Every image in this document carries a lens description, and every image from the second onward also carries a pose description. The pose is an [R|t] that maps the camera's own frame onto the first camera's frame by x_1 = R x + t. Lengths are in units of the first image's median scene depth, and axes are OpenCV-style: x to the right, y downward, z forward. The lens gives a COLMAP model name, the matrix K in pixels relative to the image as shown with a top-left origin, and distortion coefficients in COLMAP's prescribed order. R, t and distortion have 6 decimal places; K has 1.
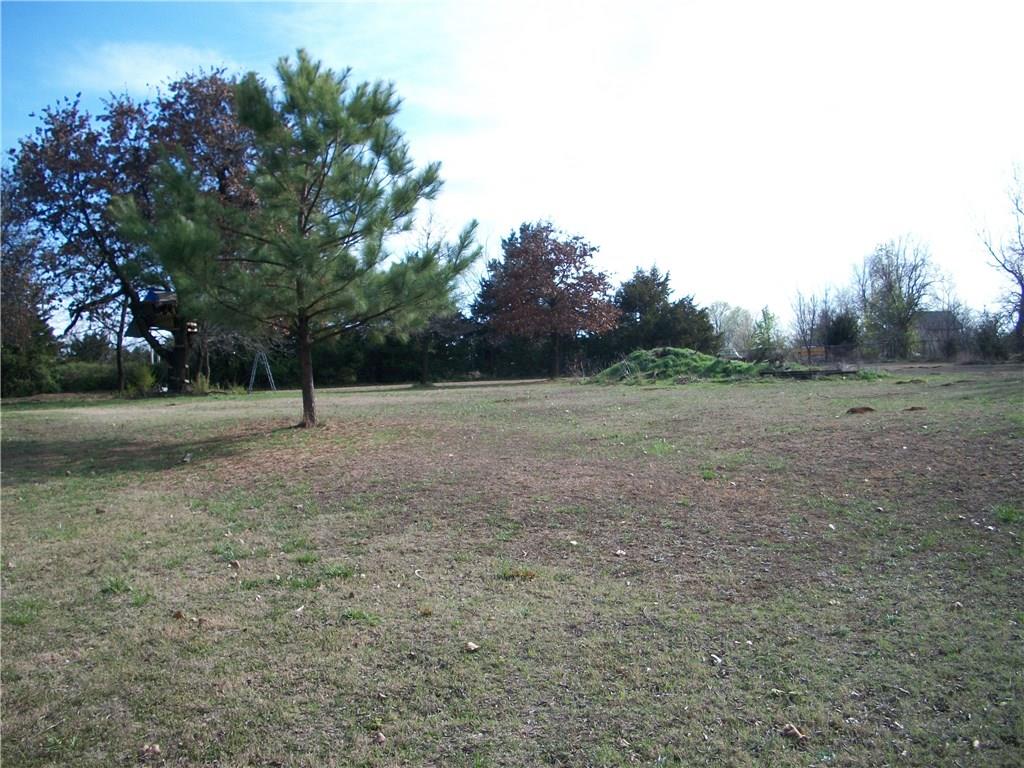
lens RADIAL K [[1075.0, 0, 512.0], [0, 1075.0, 384.0], [0, 0, 1]] dist [-0.216160, 0.182914]
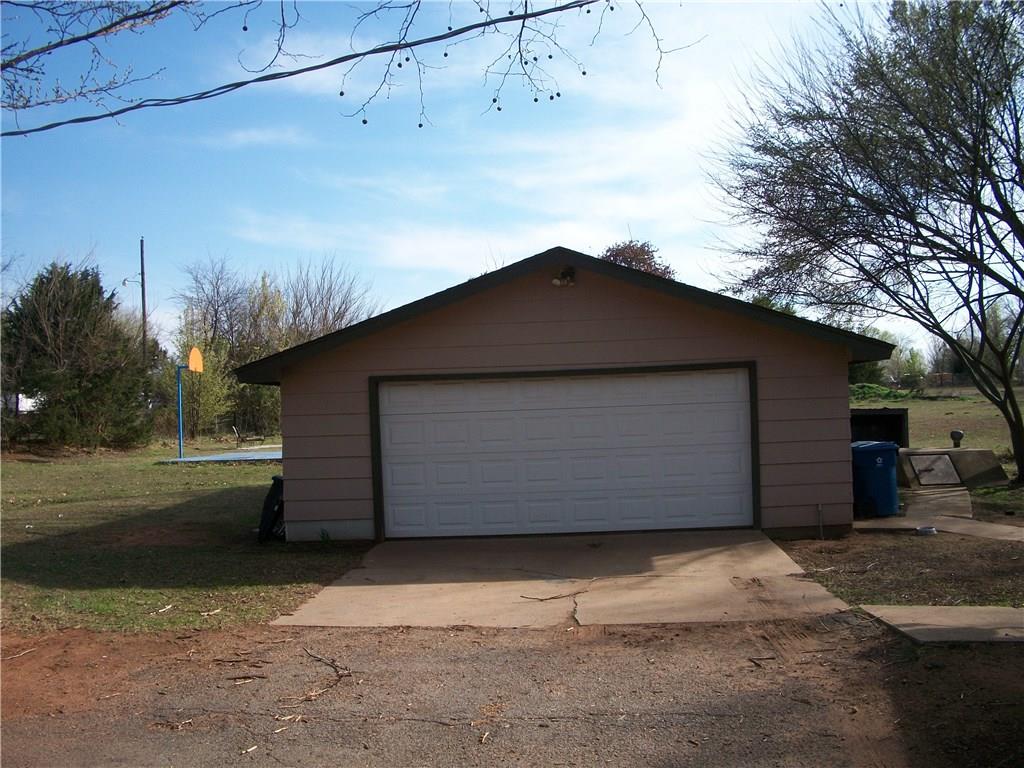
lens RADIAL K [[1075.0, 0, 512.0], [0, 1075.0, 384.0], [0, 0, 1]] dist [-0.216160, 0.182914]
pose [[0.991916, -0.003036, -0.126862, -0.267509], [0.001438, 0.999918, -0.012686, -0.010650], [0.126890, 0.012401, 0.991839, -1.063164]]
